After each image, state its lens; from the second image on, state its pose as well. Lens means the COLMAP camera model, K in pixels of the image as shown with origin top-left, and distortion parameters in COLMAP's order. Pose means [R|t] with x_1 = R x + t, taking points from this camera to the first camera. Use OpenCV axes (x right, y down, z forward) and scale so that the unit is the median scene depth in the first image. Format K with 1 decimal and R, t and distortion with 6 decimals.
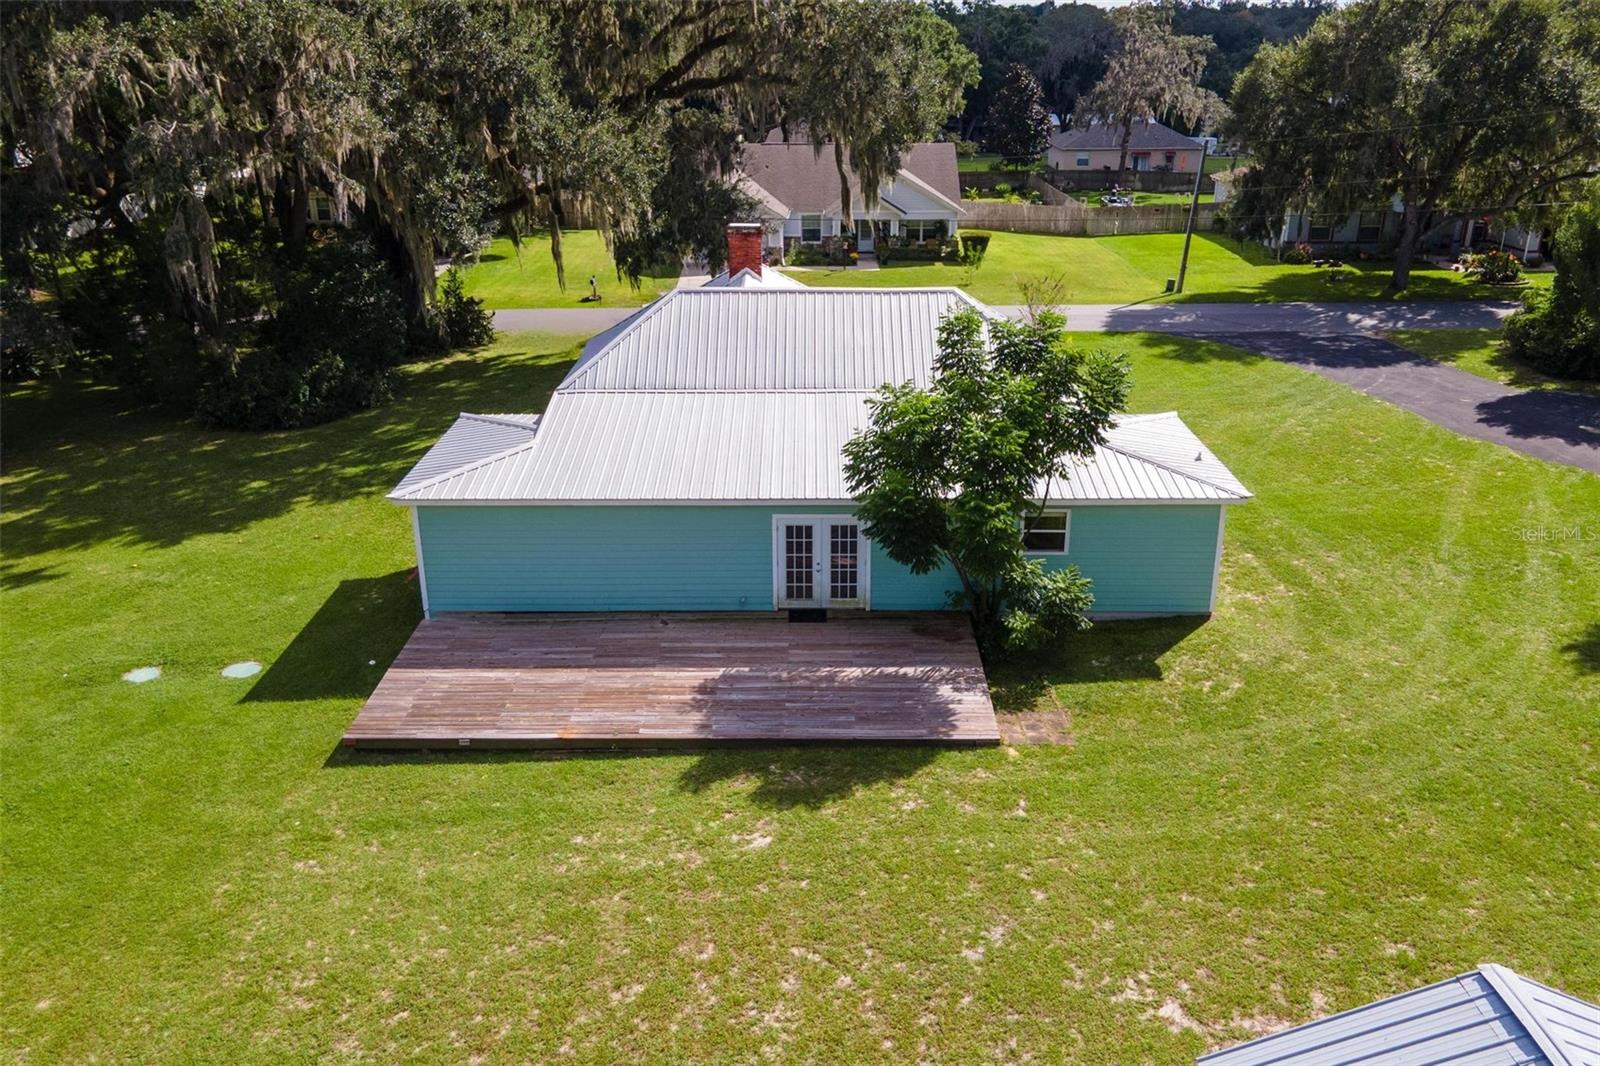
lens RADIAL K [[1247.5, 0, 824.4], [0, 1247.5, 532.0], [0, 0, 1]] dist [0.032856, 0.001284]
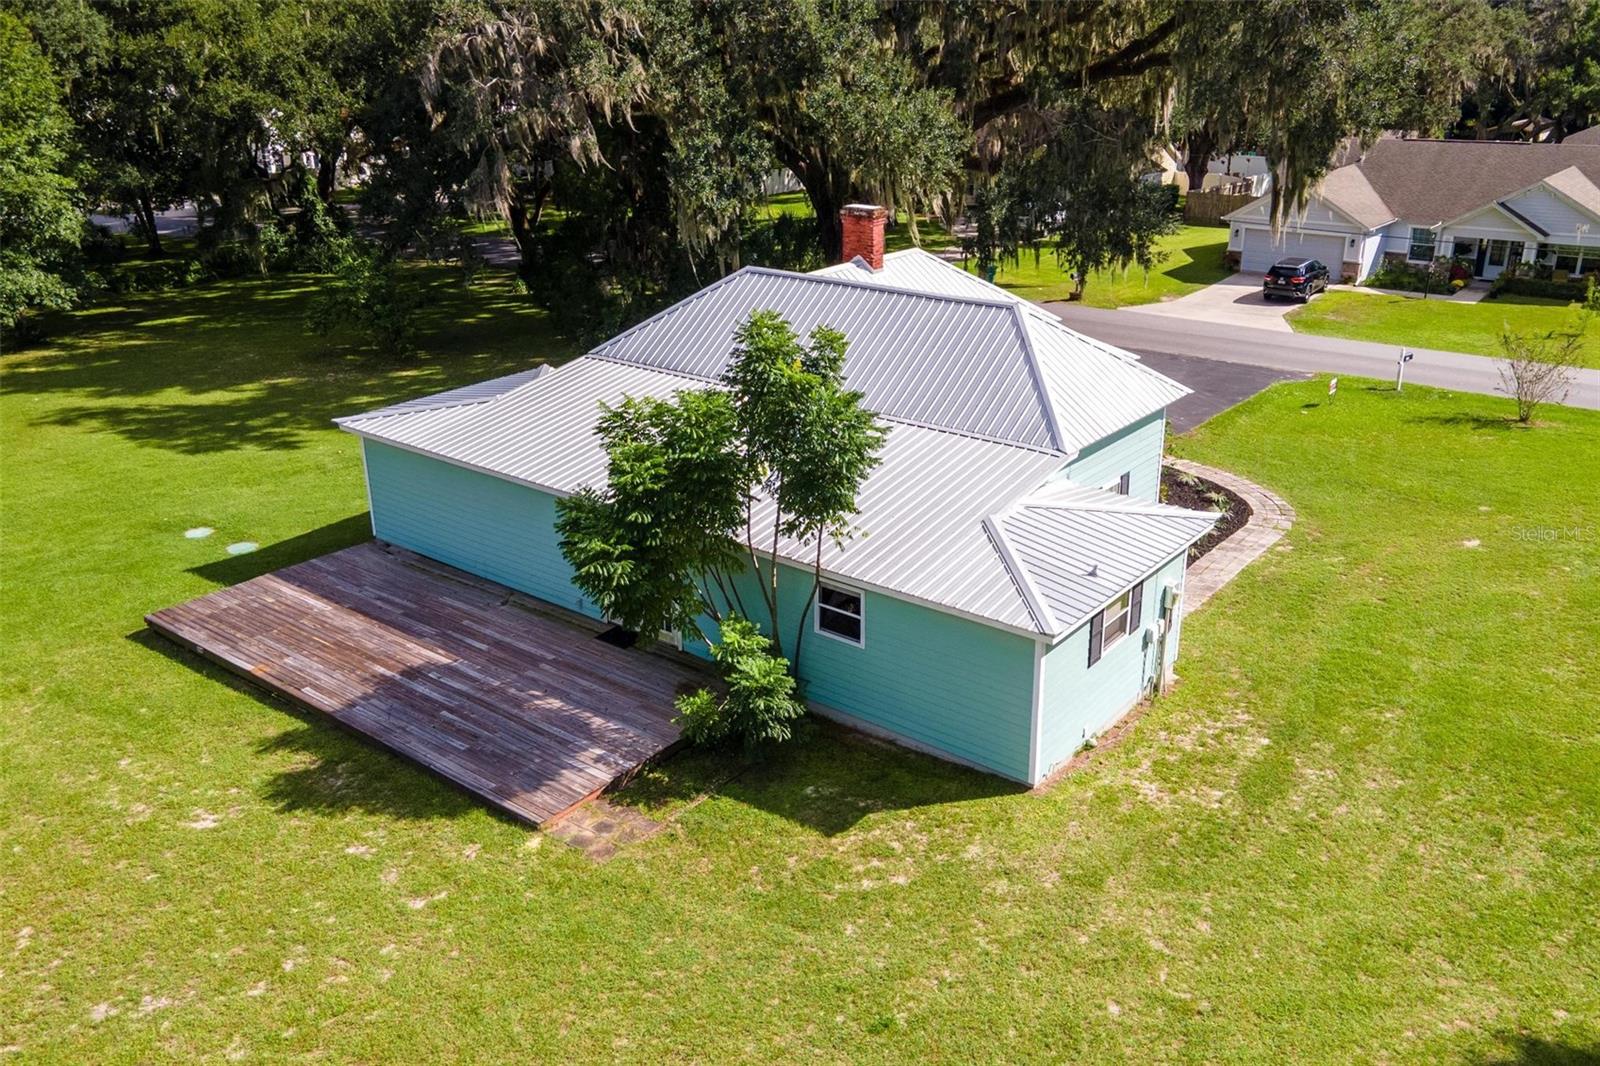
lens RADIAL K [[1247.5, 0, 824.4], [0, 1247.5, 532.0], [0, 0, 1]] dist [0.032856, 0.001284]
pose [[0.801405, 0.222471, -0.555208, 0.607335], [-0.219656, 0.972860, 0.072765, -0.106919], [0.556328, 0.063641, 0.828522, 0.338170]]
